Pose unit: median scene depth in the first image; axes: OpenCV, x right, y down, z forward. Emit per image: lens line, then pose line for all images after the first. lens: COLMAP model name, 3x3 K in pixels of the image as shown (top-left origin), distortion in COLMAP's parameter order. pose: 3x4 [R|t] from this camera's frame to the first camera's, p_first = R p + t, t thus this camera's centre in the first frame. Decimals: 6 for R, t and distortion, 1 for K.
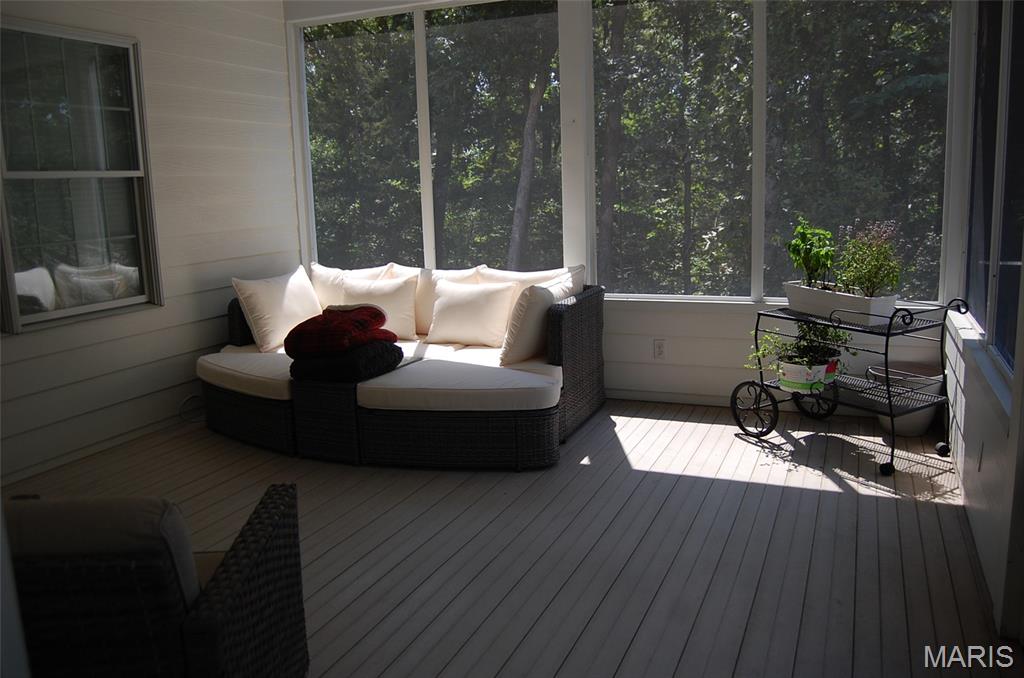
lens RADIAL K [[821.3, 0, 512.7], [0, 821.3, 337.1], [0, 0, 1]] dist [-0.067262, 0.000402]
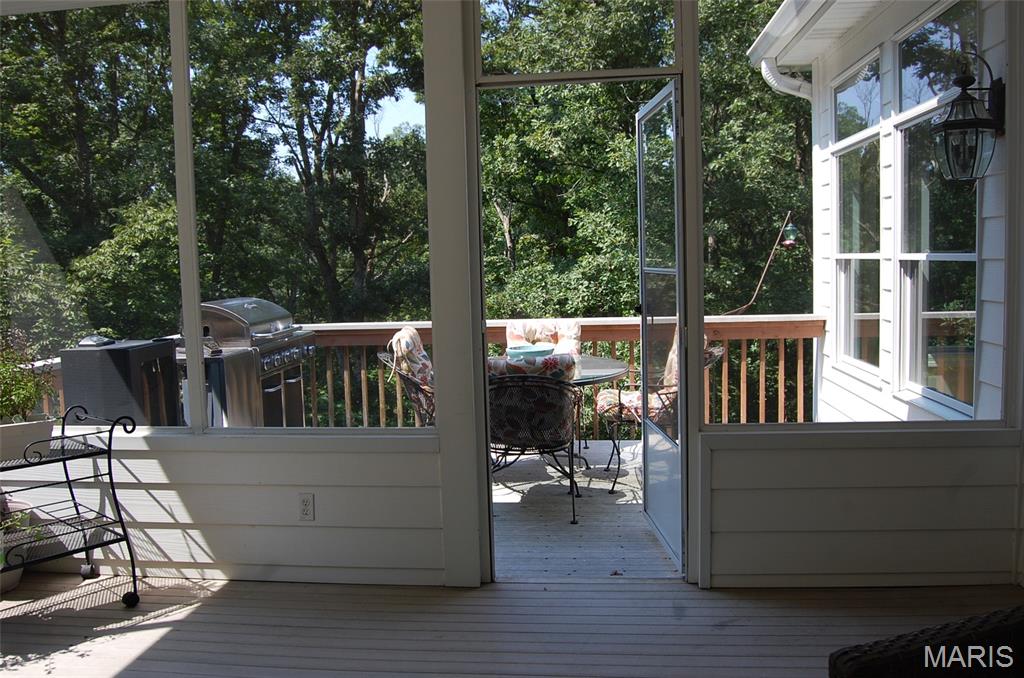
lens RADIAL K [[821.3, 0, 512.5], [0, 821.3, 337.3], [0, 0, 1]] dist [-0.067262, 0.000402]
pose [[-0.297448, -0.050283, 0.953413, -0.478608], [0.209282, 0.970891, 0.116497, -0.128481], [-0.931518, 0.234184, -0.278267, 0.773246]]
